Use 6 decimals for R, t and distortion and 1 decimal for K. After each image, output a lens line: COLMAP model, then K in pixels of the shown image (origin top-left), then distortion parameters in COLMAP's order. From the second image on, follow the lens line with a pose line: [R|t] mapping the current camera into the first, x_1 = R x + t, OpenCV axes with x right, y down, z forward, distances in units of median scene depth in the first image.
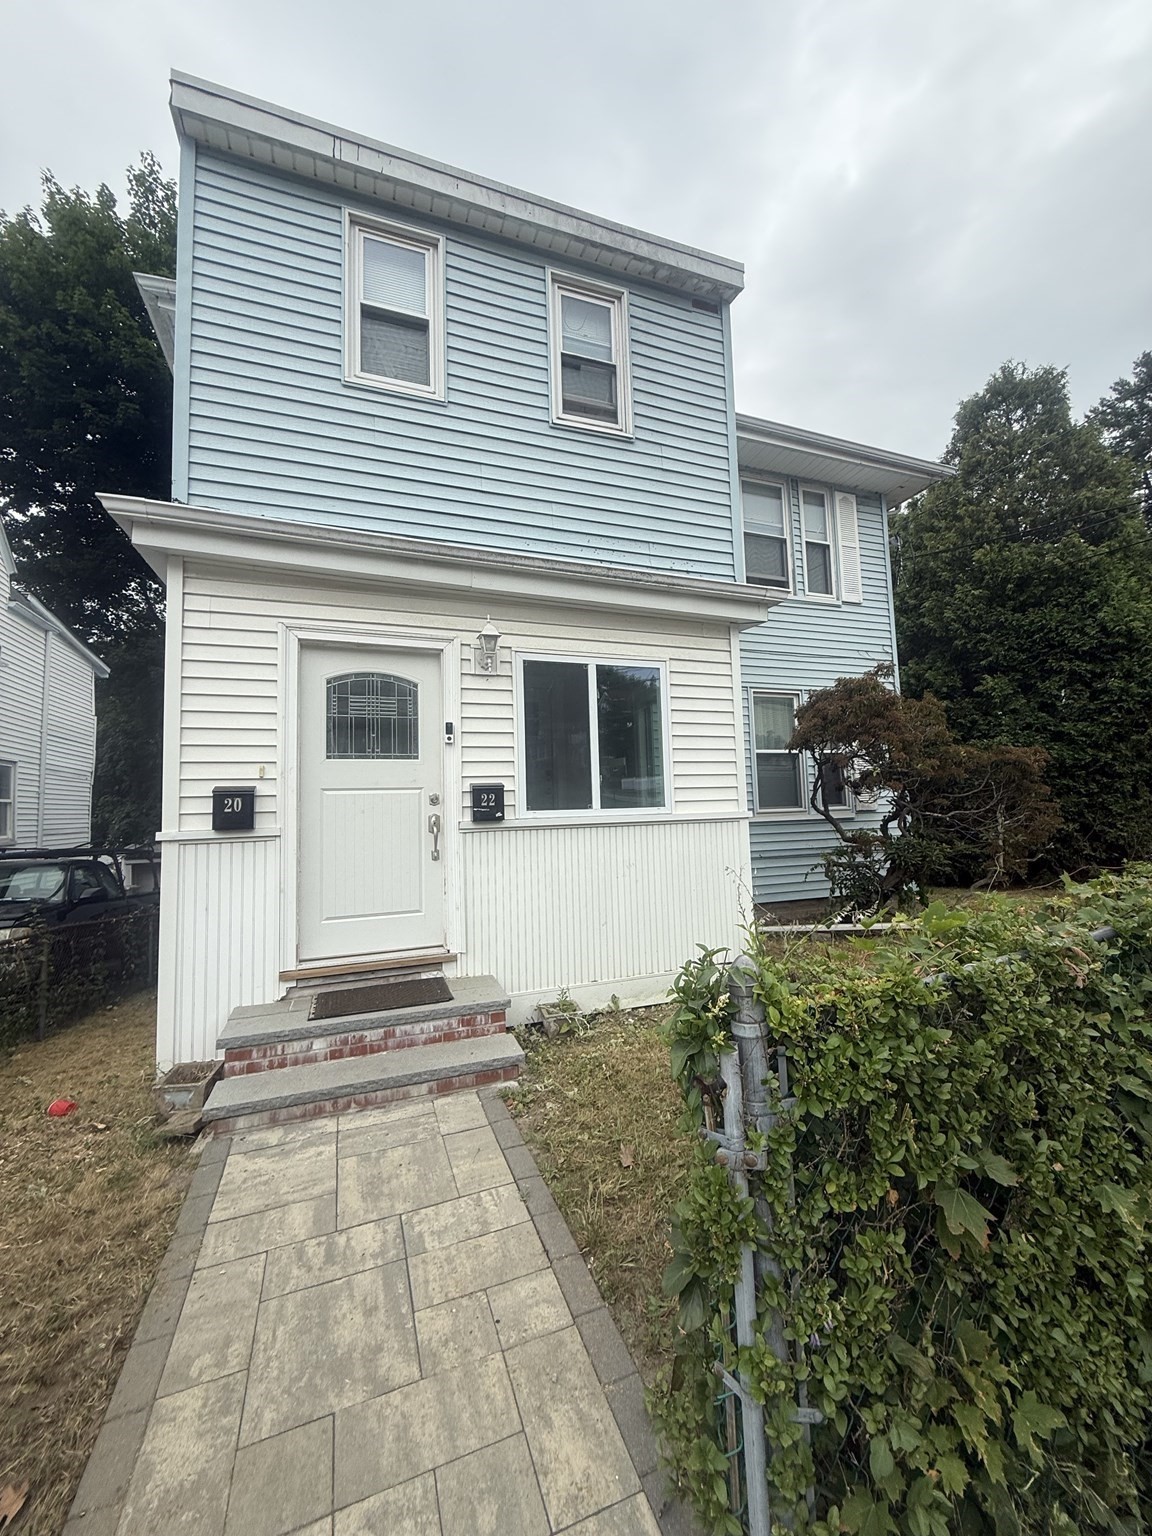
lens RADIAL K [[610.7, 0, 570.6], [0, 610.7, 762.1], [0, 0, 1]] dist [0.000480, 0.000606]
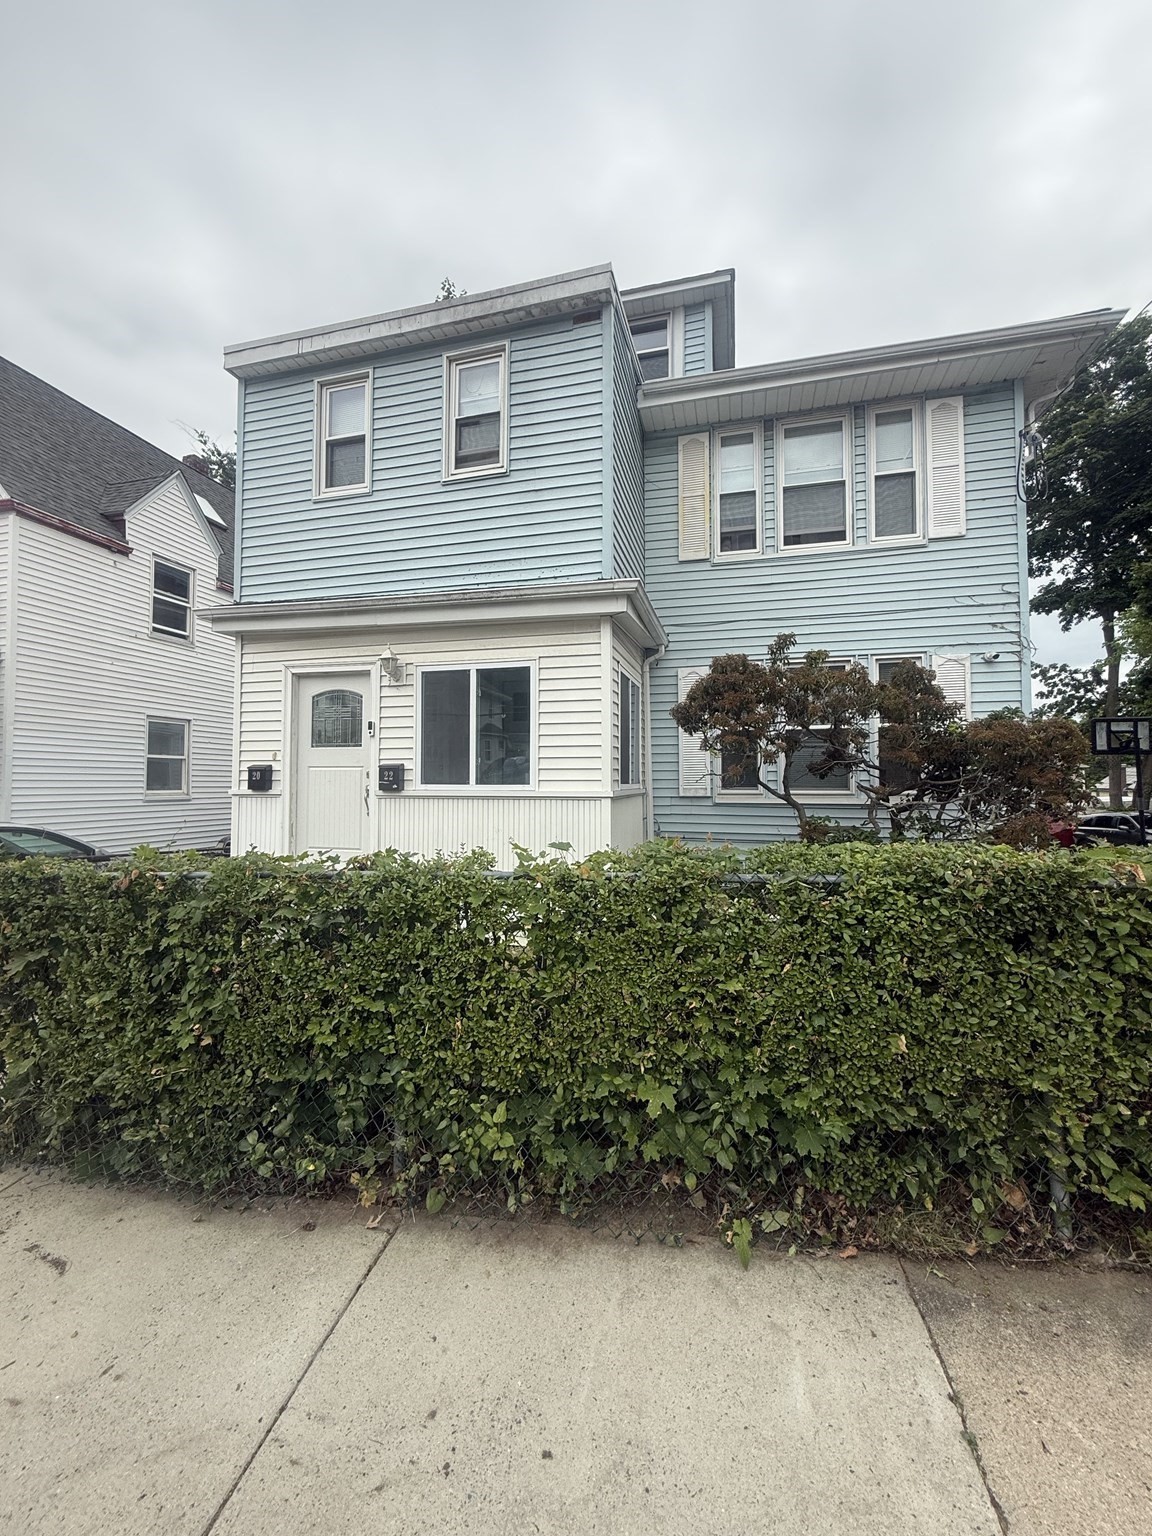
lens RADIAL K [[610.7, 0, 561.1], [0, 610.7, 766.7], [0, 0, 1]] dist [0.000480, 0.000606]
pose [[0.813614, 0.011742, -0.581287, 0.926995], [0.018468, 0.998770, 0.046024, -0.014872], [0.581112, -0.048181, 0.812396, 0.080598]]
